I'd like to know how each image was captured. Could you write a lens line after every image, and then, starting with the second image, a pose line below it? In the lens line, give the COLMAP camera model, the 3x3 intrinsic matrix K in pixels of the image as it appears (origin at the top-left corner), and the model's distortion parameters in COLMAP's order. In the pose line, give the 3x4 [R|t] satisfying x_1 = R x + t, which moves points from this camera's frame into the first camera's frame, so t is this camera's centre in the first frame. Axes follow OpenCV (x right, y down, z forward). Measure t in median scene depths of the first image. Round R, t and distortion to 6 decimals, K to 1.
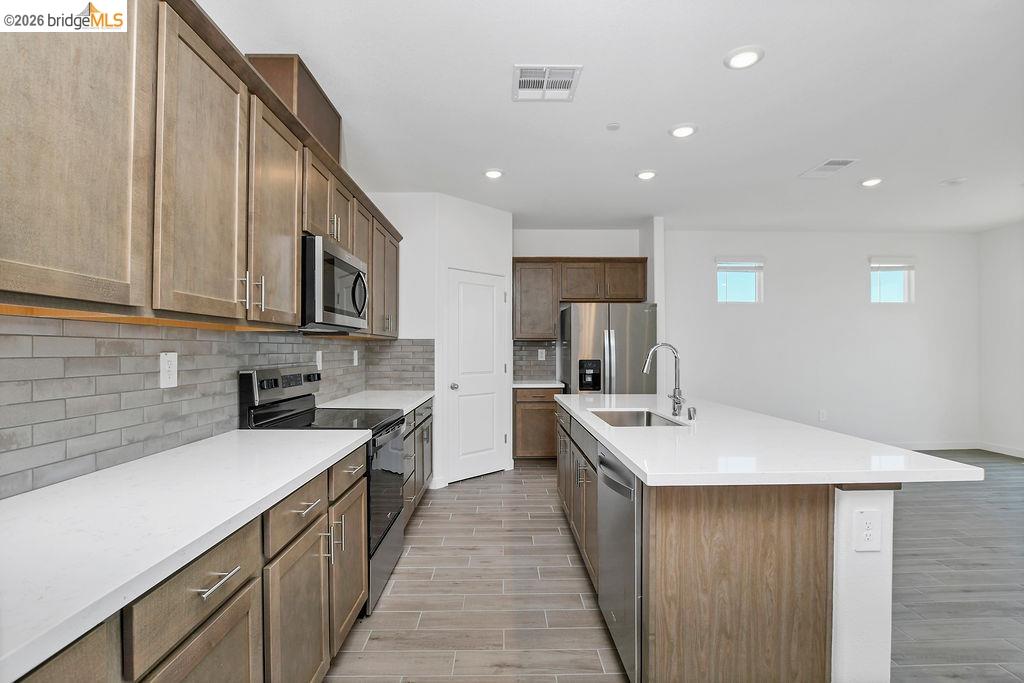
lens RADIAL K [[478.3, 0, 509.3], [0, 478.3, 343.6], [0, 0, 1]] dist [-0.023558, 0.000572]
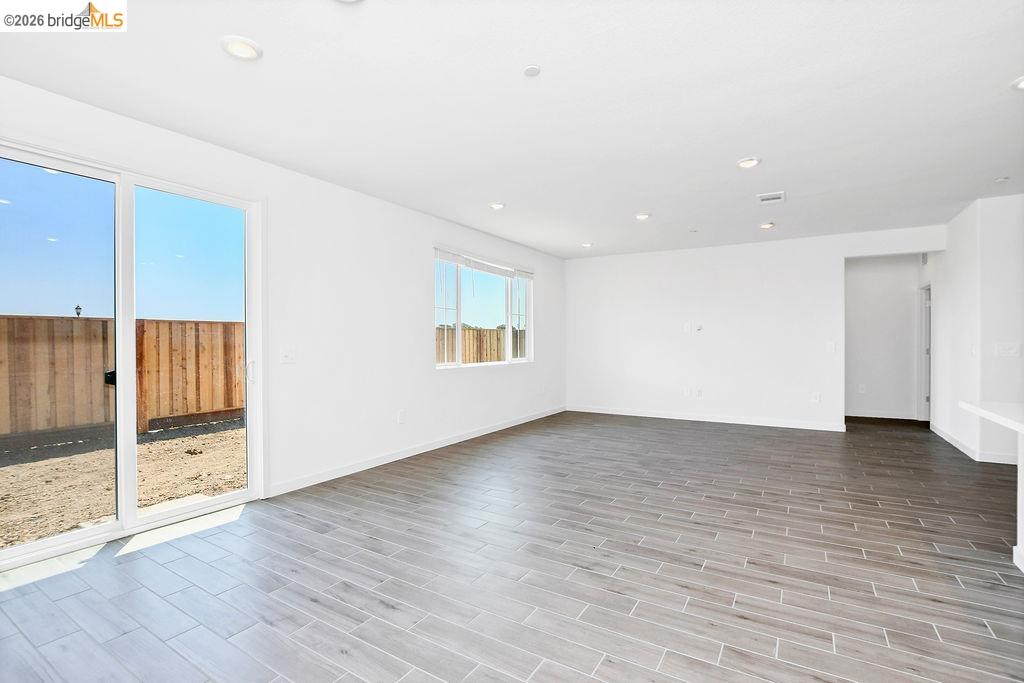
lens RADIAL K [[469.0, 0, 508.5], [0, 469.0, 343.0], [0, 0, 1]] dist [-0.029022, 0.000937]
pose [[-0.835835, 0.002185, 0.548976, 0.853734], [-0.001123, 0.999983, -0.005690, 0.023273], [-0.548980, -0.005372, -0.835818, 1.998320]]
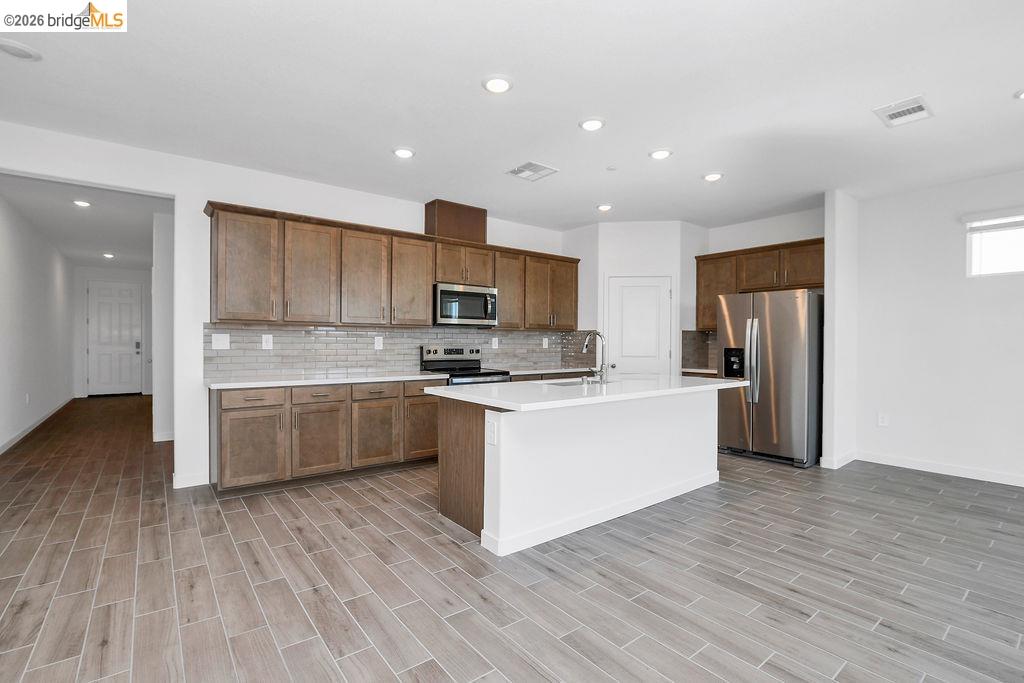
lens RADIAL K [[469.0, 0, 508.5], [0, 469.0, 343.0], [0, 0, 1]] dist [-0.029022, 0.000937]
pose [[0.595164, 0.007695, -0.803568, 1.292605], [0.002383, 0.999933, 0.011341, 0.018133], [0.803601, -0.008665, 0.595105, -0.012350]]
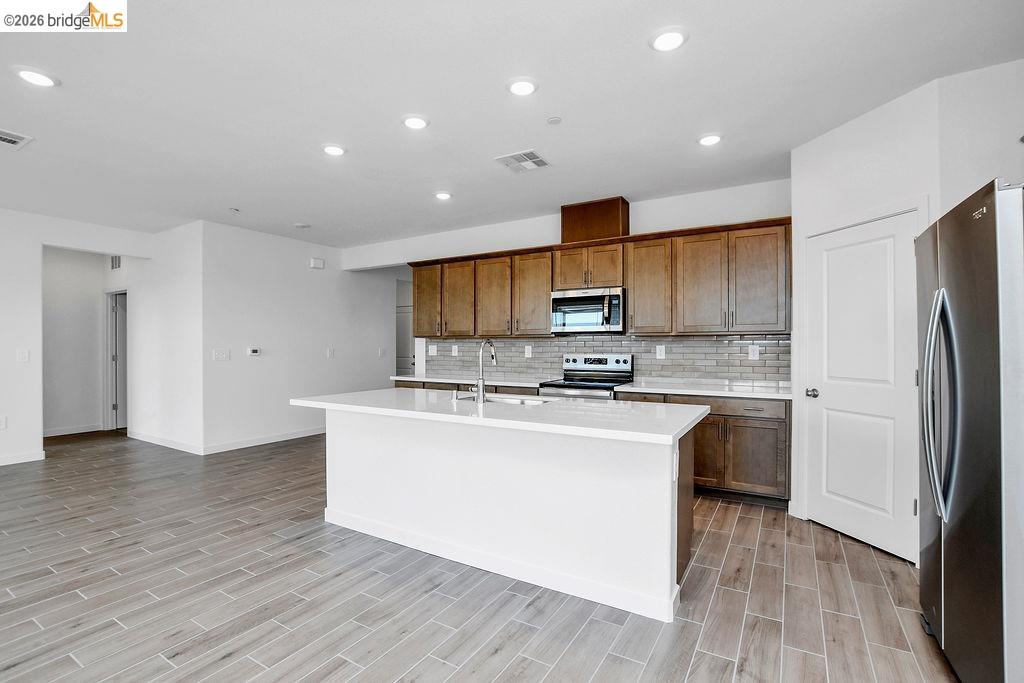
lens RADIAL K [[469.0, 0, 508.5], [0, 469.0, 343.0], [0, 0, 1]] dist [-0.029022, 0.000937]
pose [[-0.532807, -0.007191, -0.846206, 1.288207], [0.008474, 0.999868, -0.013832, 0.027480], [0.846194, -0.014540, -0.532676, 1.682332]]
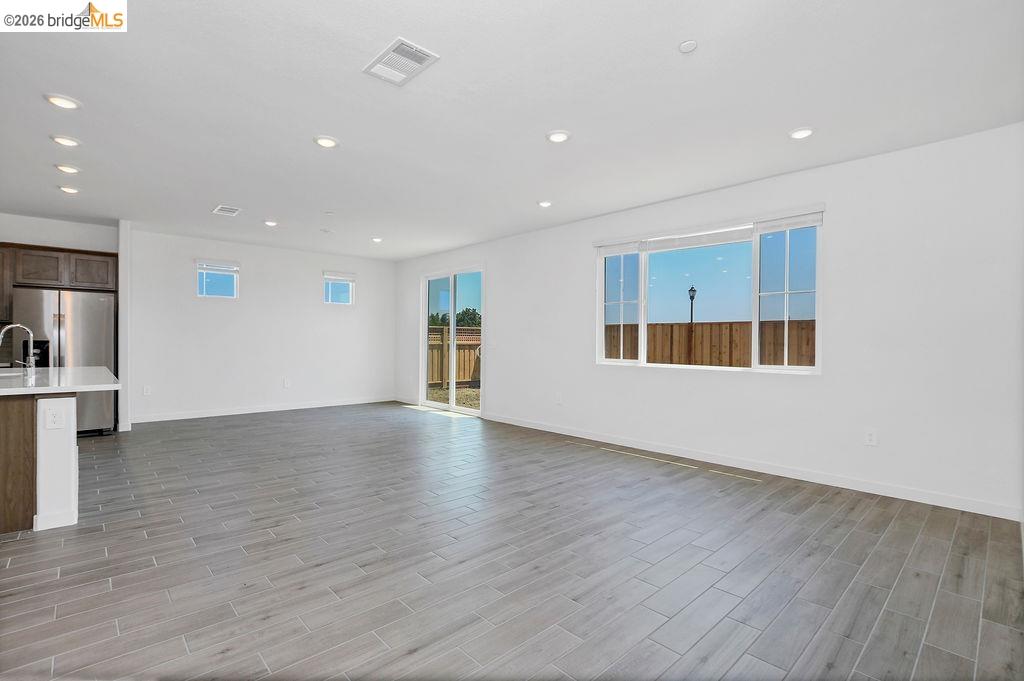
lens RADIAL K [[478.3, 0, 509.3], [0, 478.3, 342.6], [0, 0, 1]] dist [-0.023558, 0.000572]
pose [[0.743833, 0.005250, 0.668345, 0.497675], [-0.017088, 0.999792, 0.011164, 0.012967], [-0.668147, -0.019725, 0.743768, -0.995054]]
